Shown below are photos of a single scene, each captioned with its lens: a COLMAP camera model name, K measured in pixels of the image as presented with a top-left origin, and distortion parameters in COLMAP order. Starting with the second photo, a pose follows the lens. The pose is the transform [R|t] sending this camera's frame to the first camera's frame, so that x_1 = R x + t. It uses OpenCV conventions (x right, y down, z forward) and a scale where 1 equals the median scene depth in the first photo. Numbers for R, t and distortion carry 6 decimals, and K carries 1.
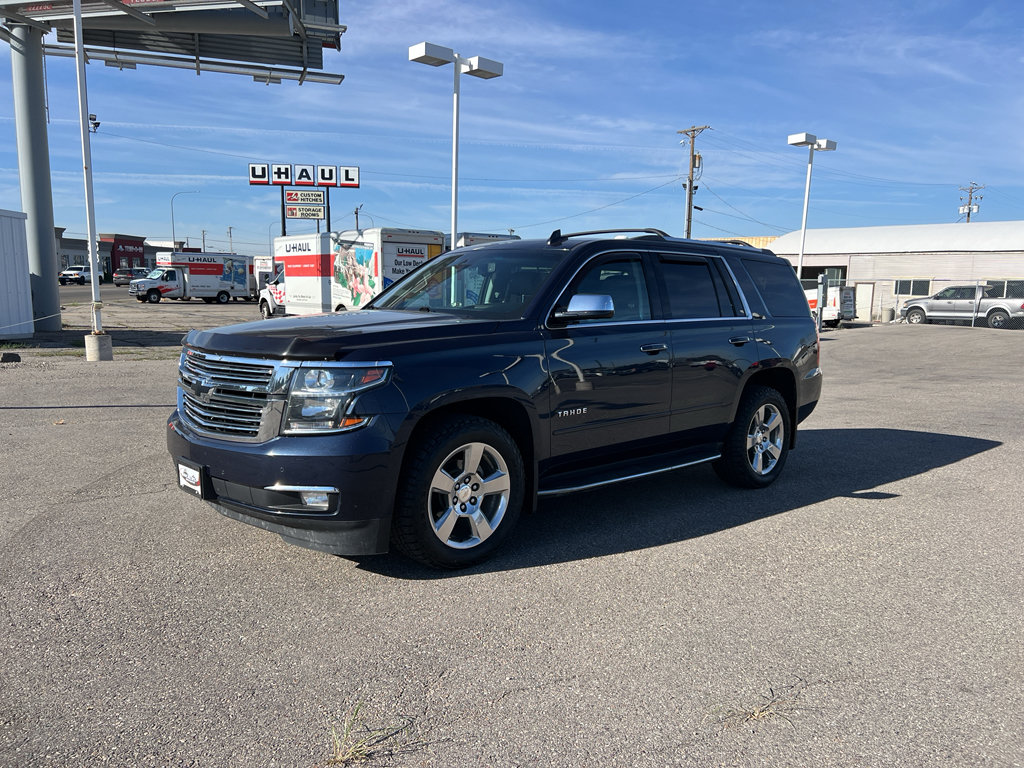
lens RADIAL K [[763.7, 0, 504.6], [0, 763.7, 393.0], [0, 0, 1]] dist [0.048697, -0.052231]
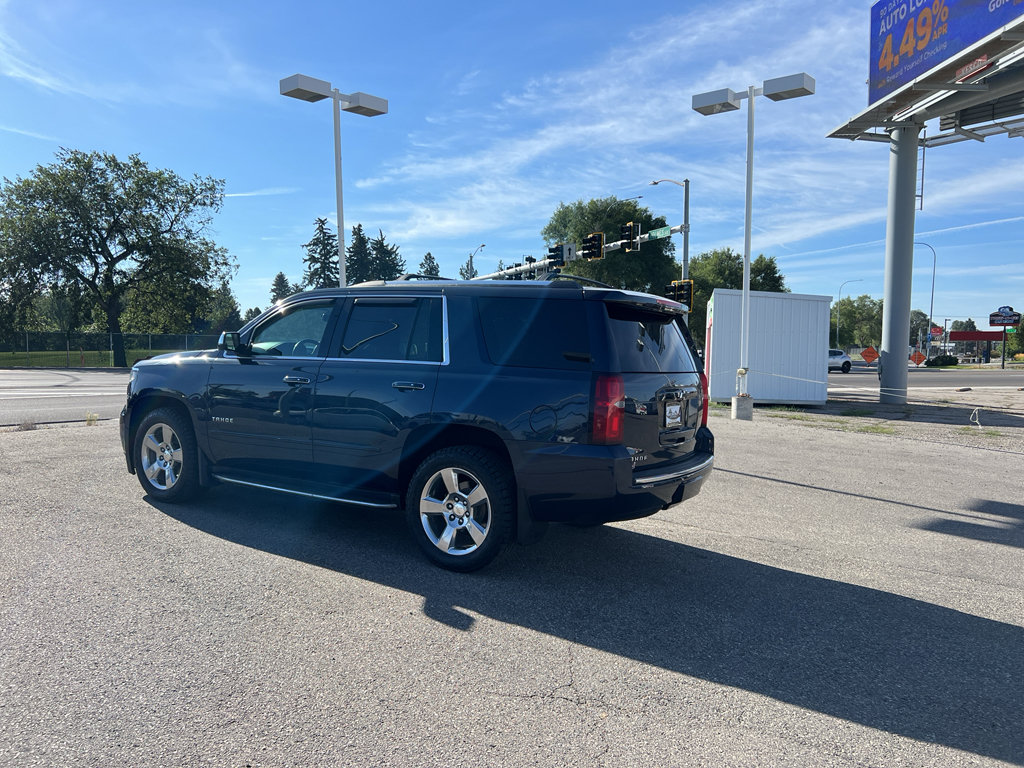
lens RADIAL K [[763.7, 0, 509.5], [0, 763.7, 401.2], [0, 0, 1]] dist [0.048697, -0.052231]
pose [[0.276811, 0.056635, -0.959254, 0.272480], [-0.152439, 0.988209, 0.014356, -0.018540], [0.948756, 0.142254, 0.282180, 0.194551]]
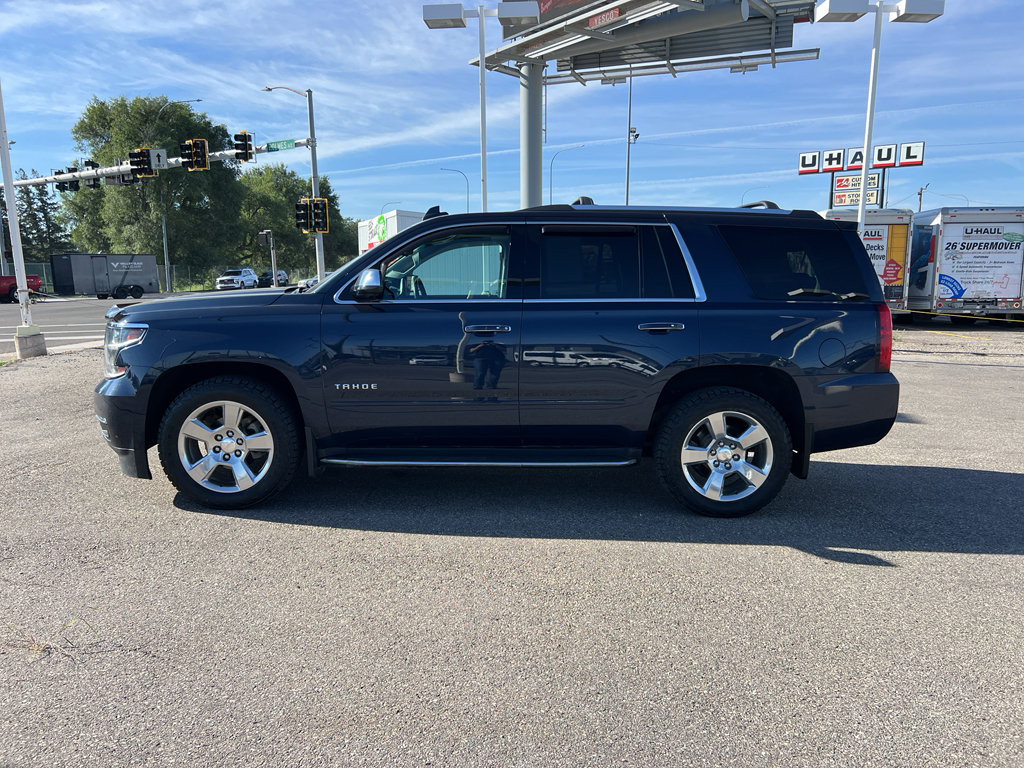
lens RADIAL K [[763.7, 0, 510.1], [0, 763.7, 395.2], [0, 0, 1]] dist [0.048697, -0.052231]
pose [[0.759501, 0.087133, -0.644644, 0.160916], [-0.079950, 0.995979, 0.040427, -0.003753], [0.645574, 0.020835, 0.763413, 0.063037]]
